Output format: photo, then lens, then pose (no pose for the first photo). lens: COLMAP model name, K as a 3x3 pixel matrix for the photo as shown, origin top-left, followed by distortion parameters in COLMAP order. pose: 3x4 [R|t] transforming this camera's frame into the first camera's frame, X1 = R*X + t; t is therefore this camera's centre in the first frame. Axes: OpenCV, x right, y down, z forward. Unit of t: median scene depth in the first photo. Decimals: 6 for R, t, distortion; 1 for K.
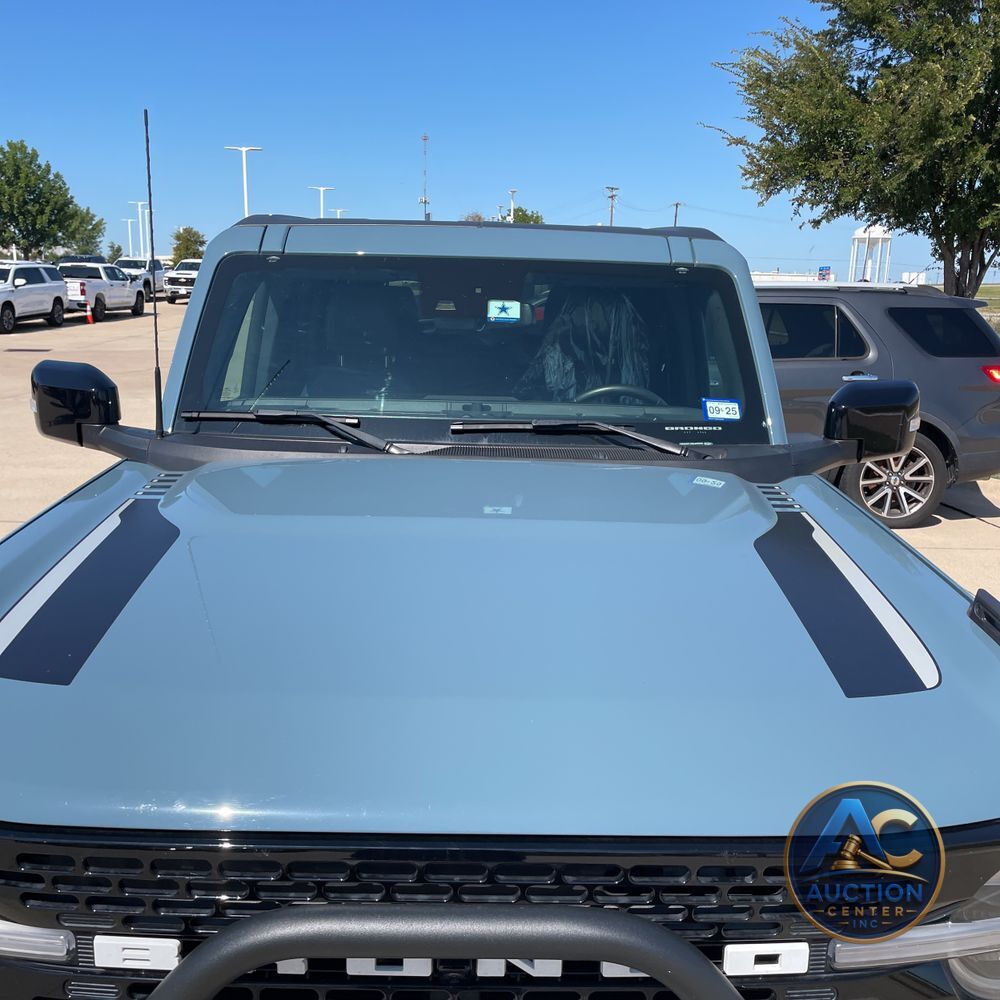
lens RADIAL K [[1011.4, 0, 520.2], [0, 1011.4, 505.8], [0, 0, 1]] dist [0.097110, -0.144042]
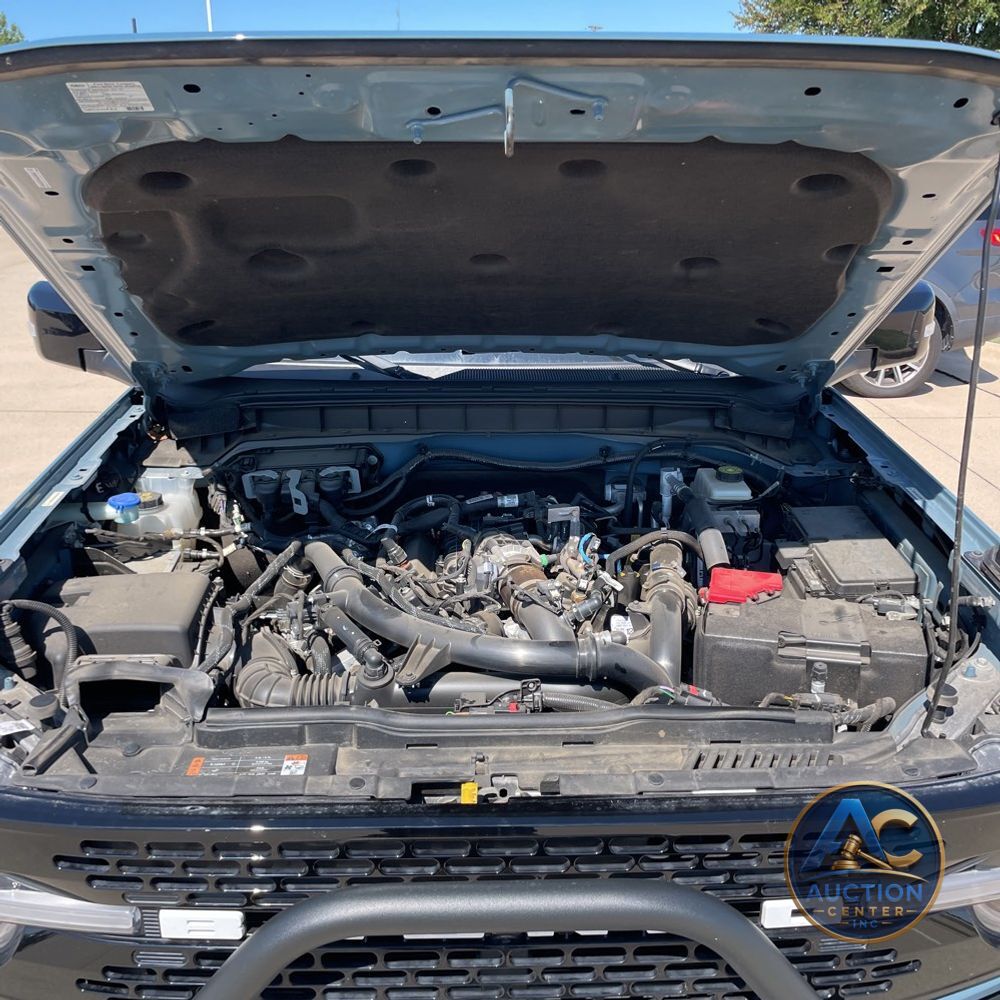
lens RADIAL K [[1011.4, 0, 520.2], [0, 1011.4, 505.8], [0, 0, 1]] dist [0.097110, -0.144042]
pose [[0.999831, -0.016586, 0.007928, -0.017084], [0.015461, 0.991981, 0.125441, -0.036831], [-0.009945, -0.125297, 0.992069, 0.006150]]
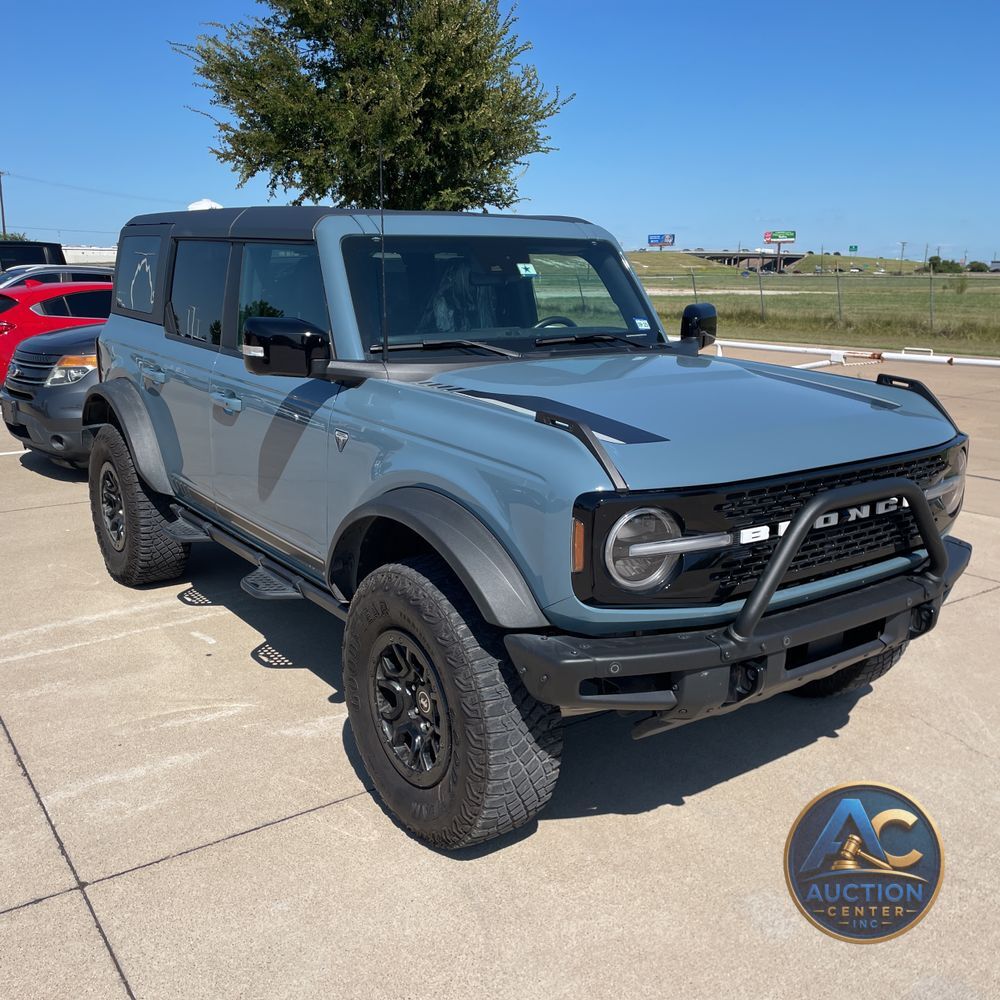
lens RADIAL K [[1014.6, 0, 518.3], [0, 1014.6, 490.5], [0, 0, 1]] dist [0.102324, -0.143641]
pose [[0.813776, -0.149547, 0.561609, -0.706632], [0.145597, 0.987971, 0.052109, 0.045233], [-0.562646, 0.039363, 0.825760, -0.210108]]
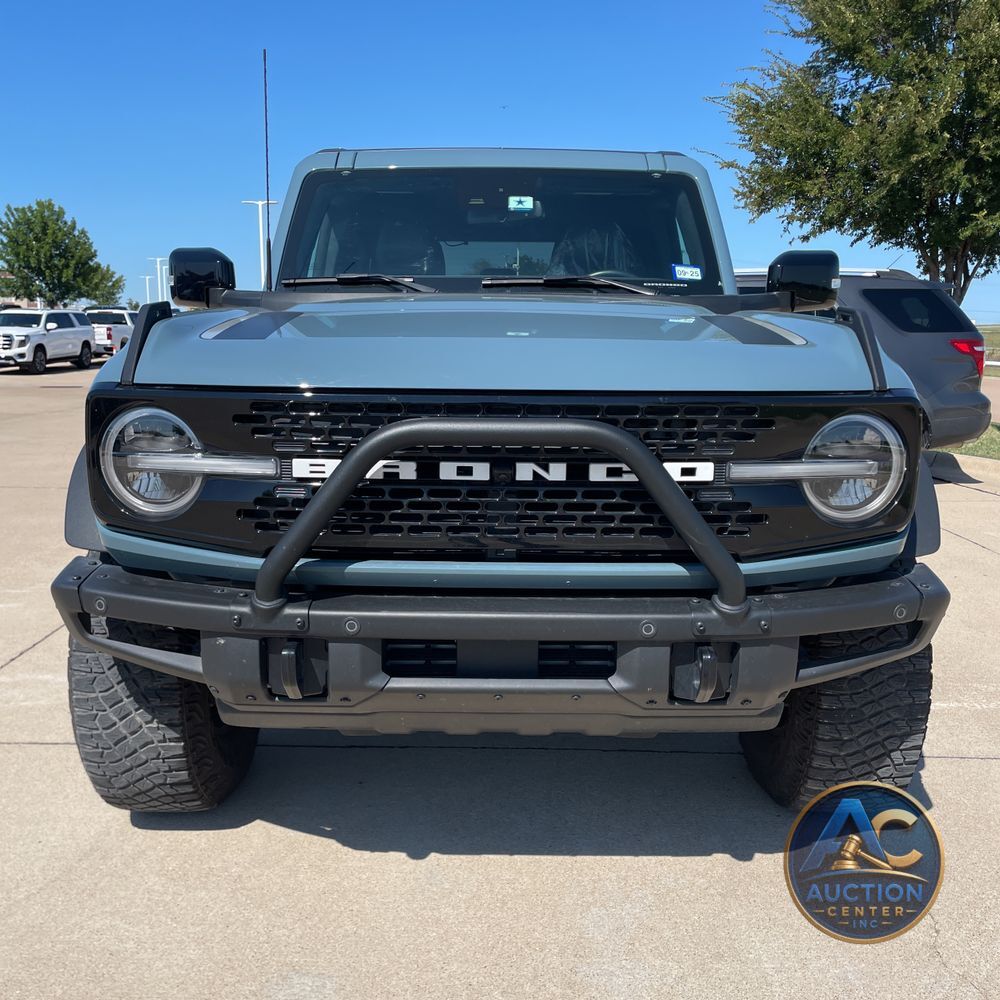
lens RADIAL K [[1017.8, 0, 500.0], [0, 1017.8, 500.0], [0, 0, 1]] dist [0.083221, -0.115232]
pose [[0.999532, -0.012371, -0.027964, -0.007496], [0.010756, 0.998306, -0.057183, 0.196959], [0.028624, 0.056856, 0.997972, -0.227343]]
